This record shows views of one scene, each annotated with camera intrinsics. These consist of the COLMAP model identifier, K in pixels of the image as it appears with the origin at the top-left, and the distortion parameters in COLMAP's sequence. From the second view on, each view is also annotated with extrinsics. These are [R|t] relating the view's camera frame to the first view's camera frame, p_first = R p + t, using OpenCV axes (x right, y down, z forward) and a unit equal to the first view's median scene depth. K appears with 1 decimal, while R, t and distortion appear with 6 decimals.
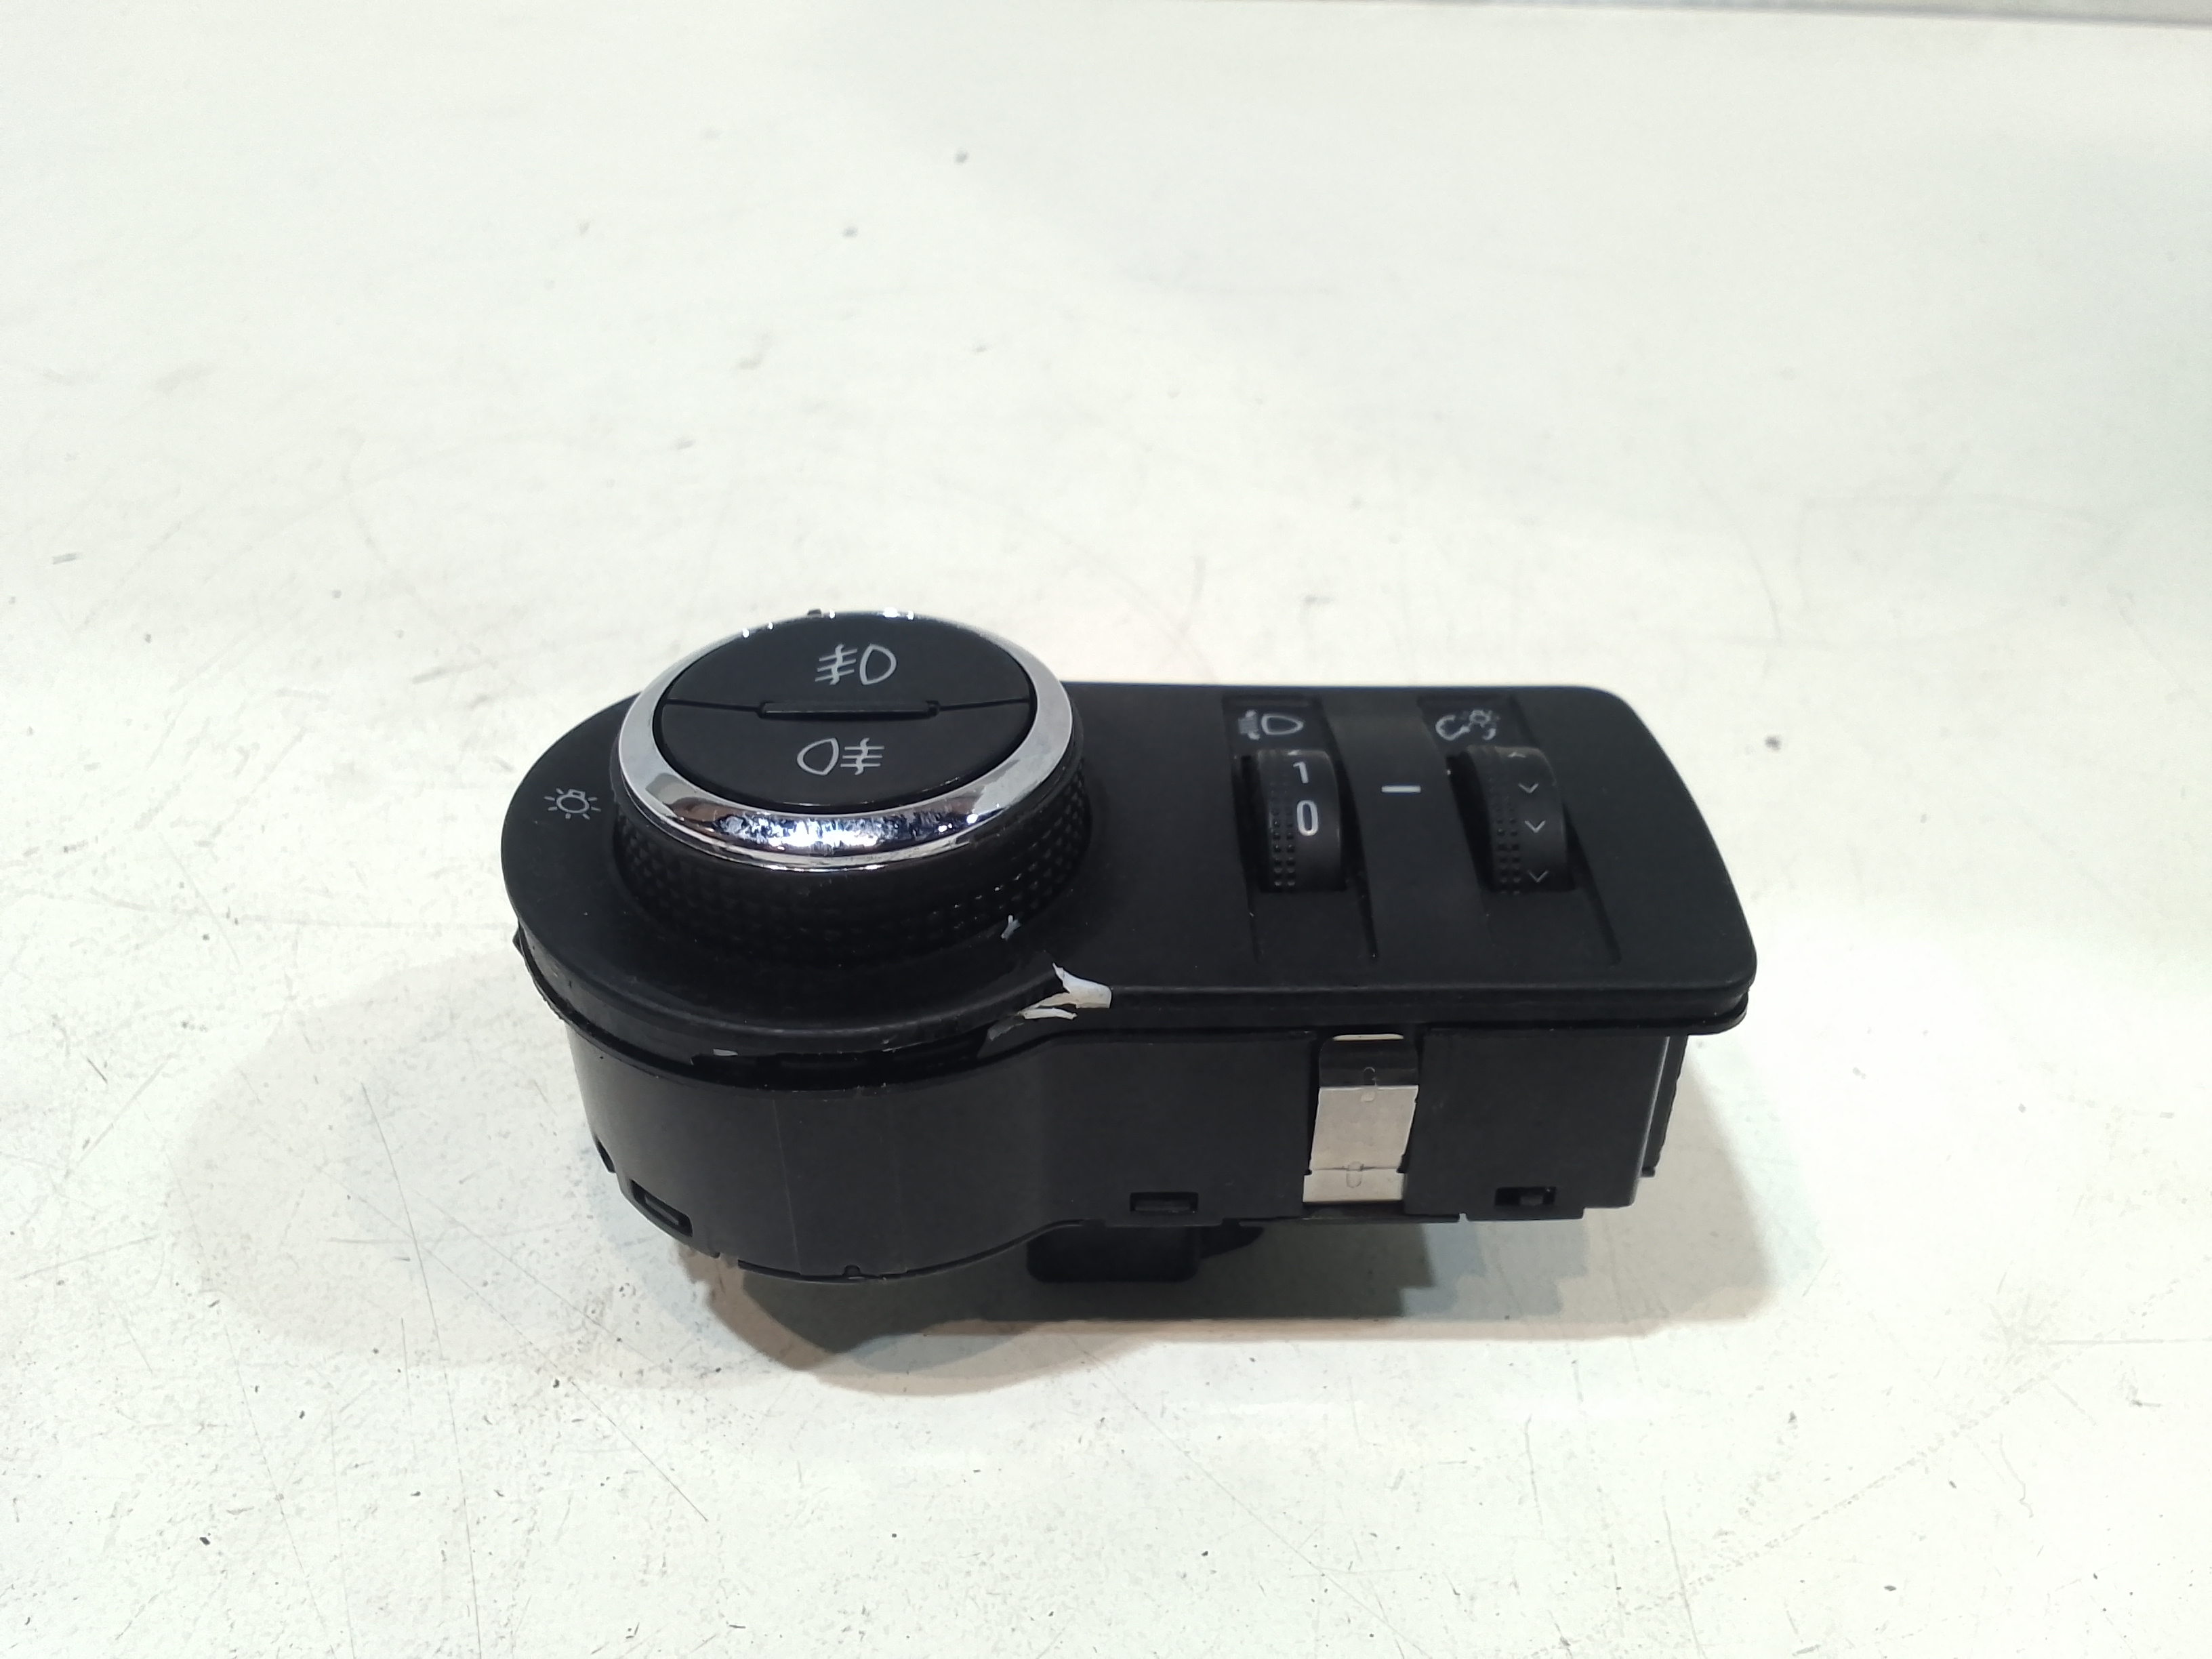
lens RADIAL K [[1808.1, 0, 1106.0], [0, 1808.1, 829.5], [0, 0, 1]] dist [0.018006, -0.006044]
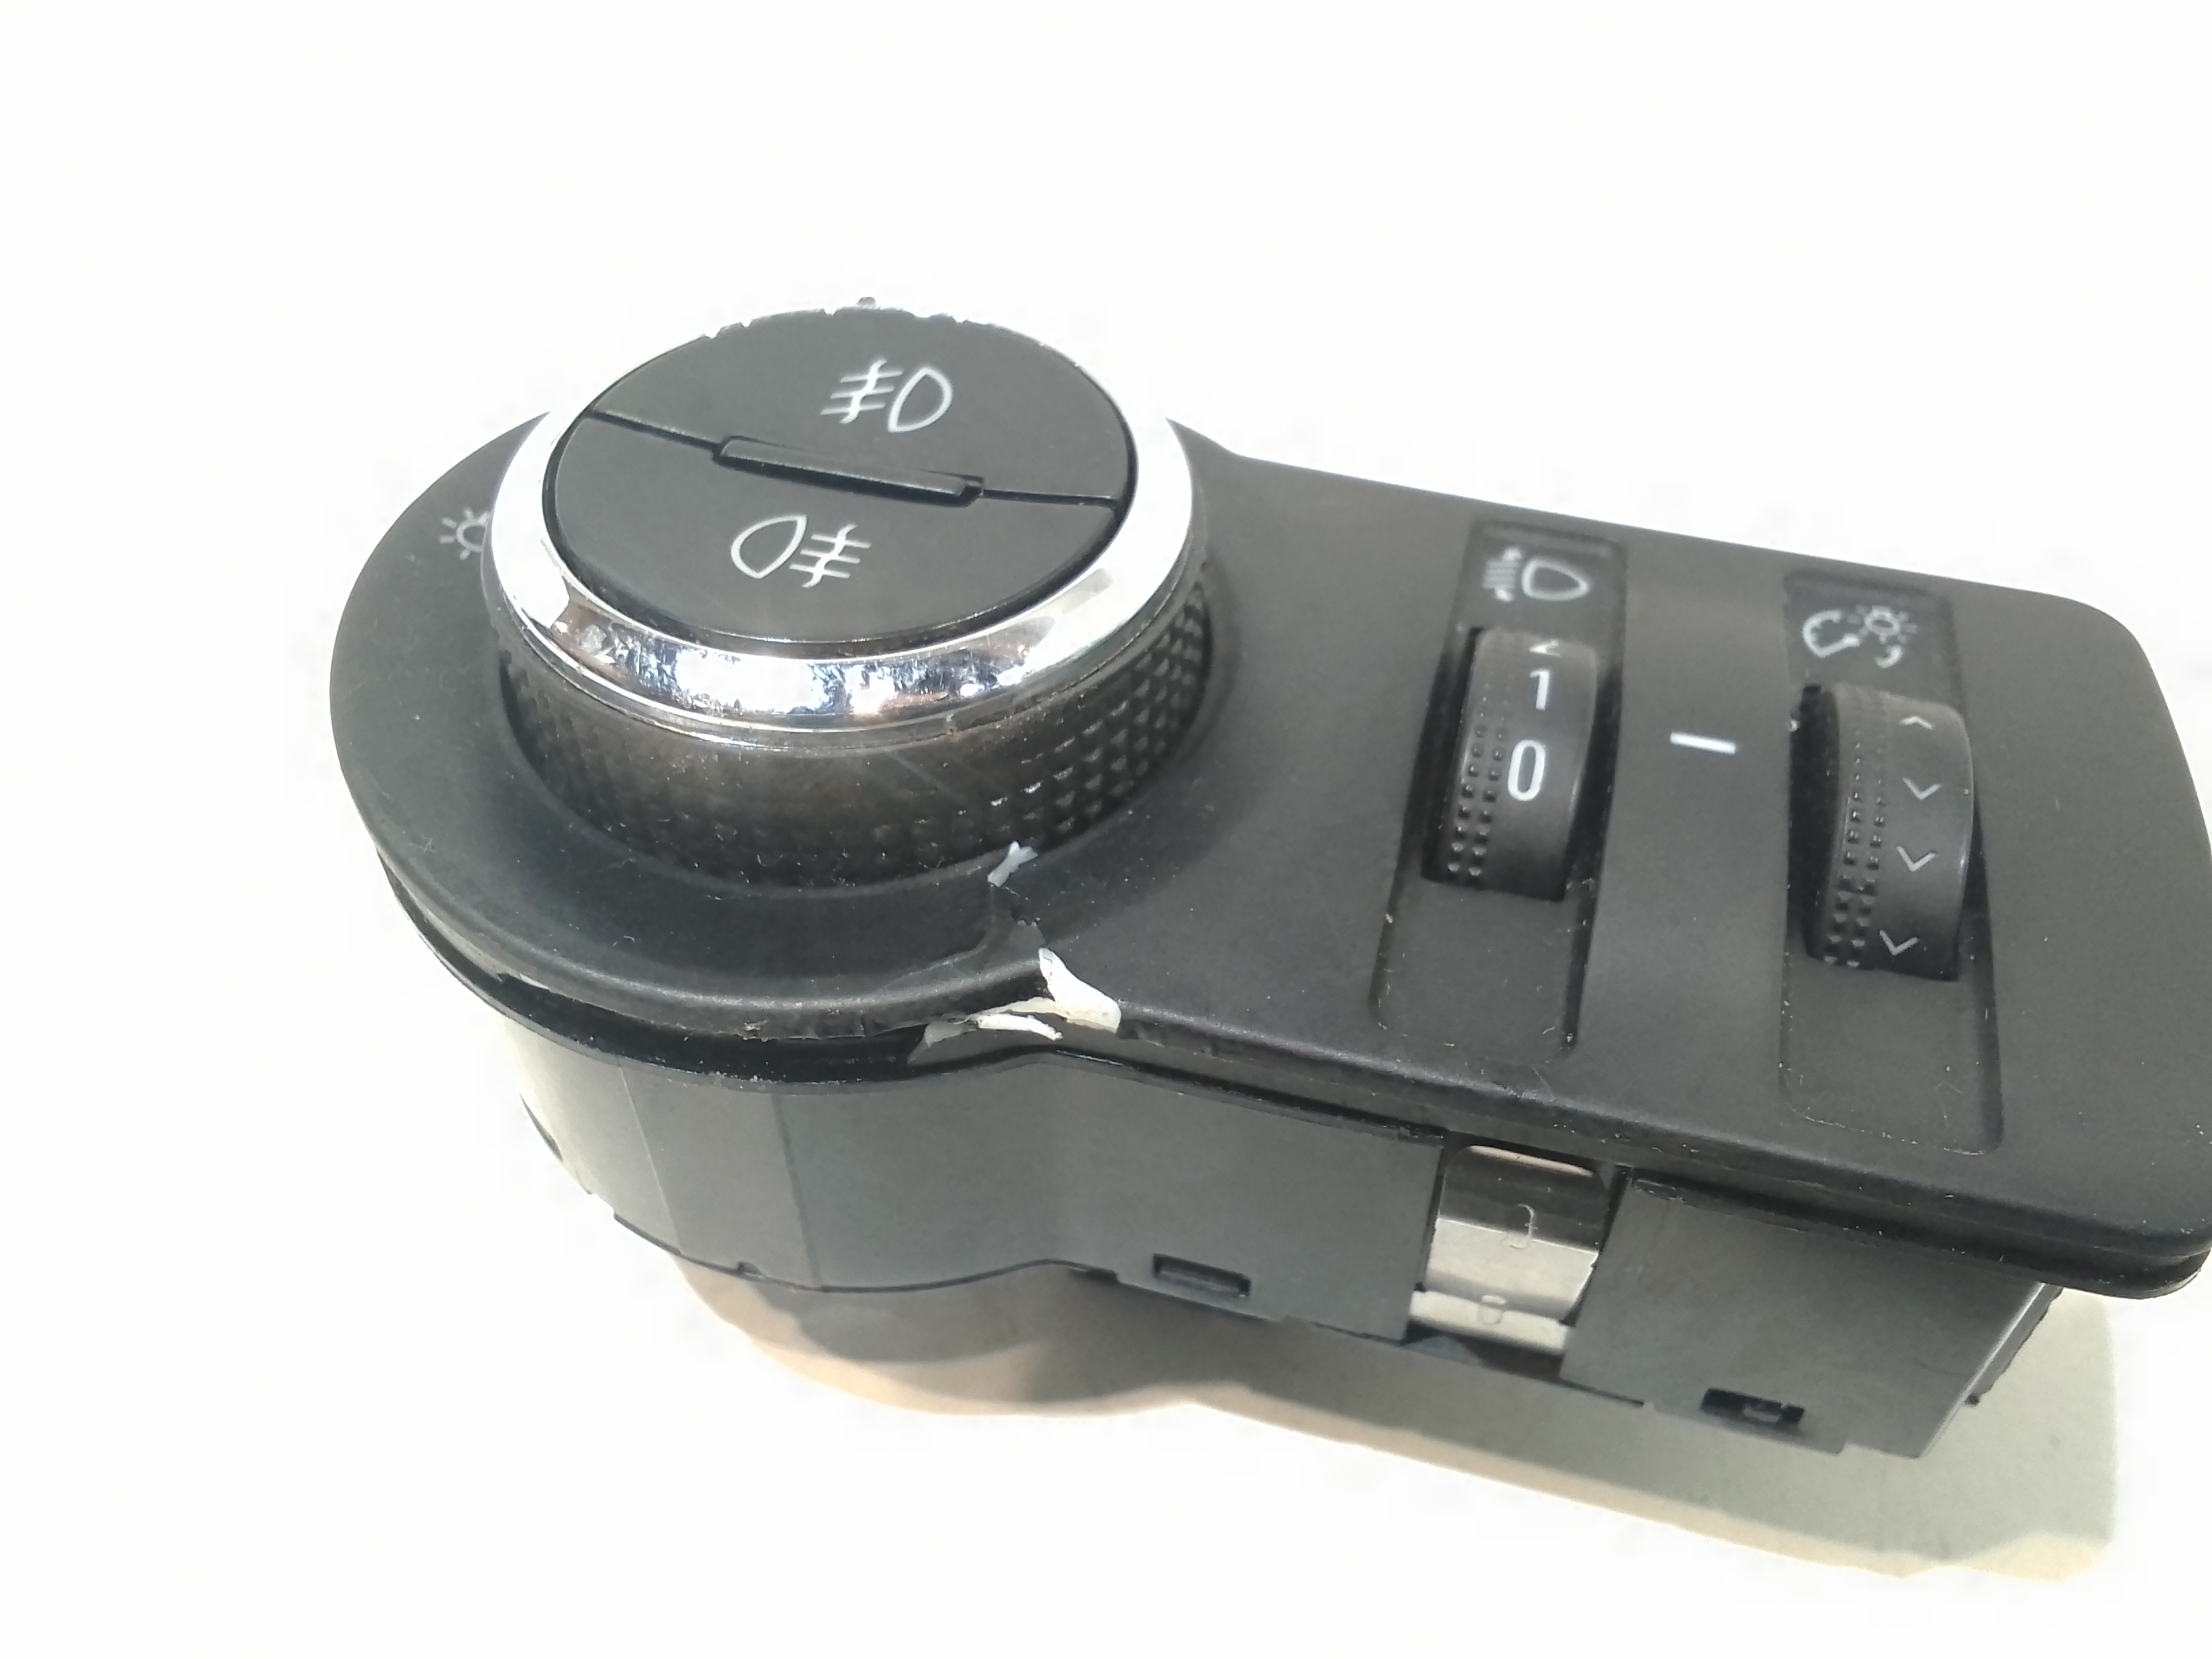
lens RADIAL K [[1808.1, 0, 1106.0], [0, 1808.1, 829.5], [0, 0, 1]] dist [0.018006, -0.006044]
pose [[0.960924, 0.201168, -0.190148, 0.095276], [-0.160970, 0.964926, 0.207379, -0.091433], [0.225197, -0.168667, 0.959603, 0.378670]]
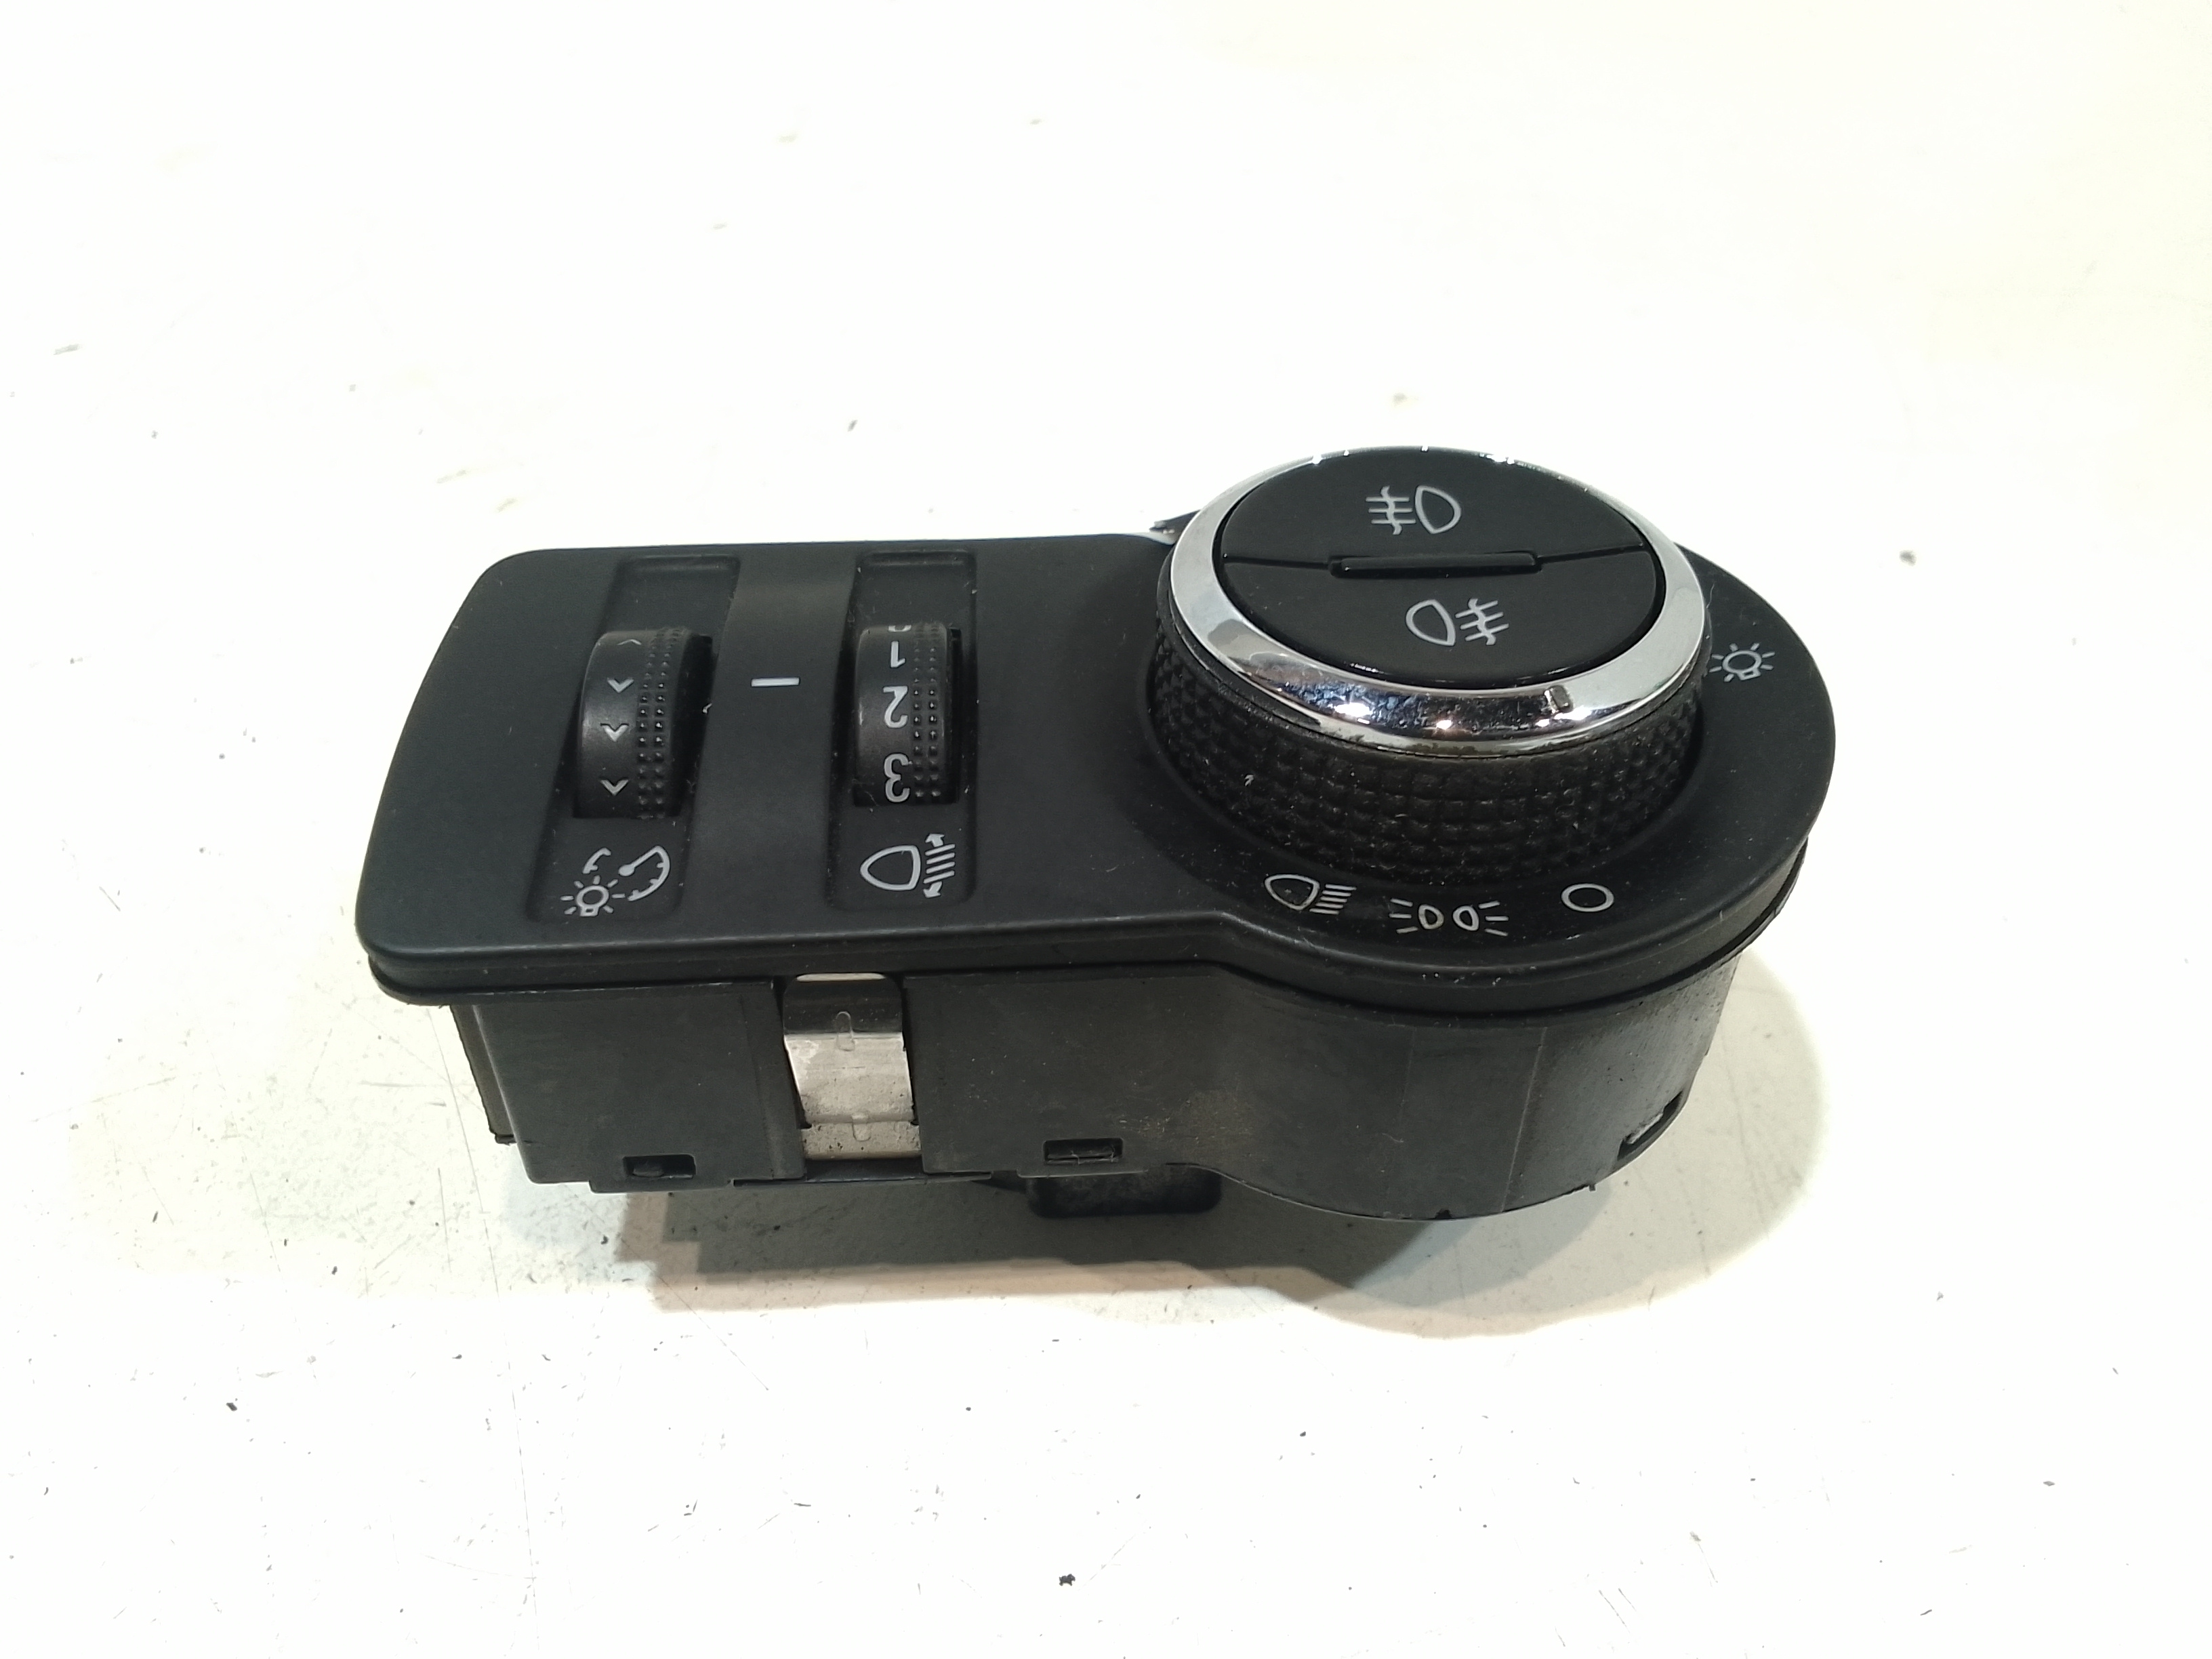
lens RADIAL K [[1808.1, 0, 1106.0], [0, 1808.1, 829.5], [0, 0, 1]] dist [0.018006, -0.006044]
pose [[-0.998511, 0.005497, -0.054272, 0.059098], [-0.051405, 0.238116, 0.969875, -0.842138], [0.018255, 0.971221, -0.237479, 1.306553]]
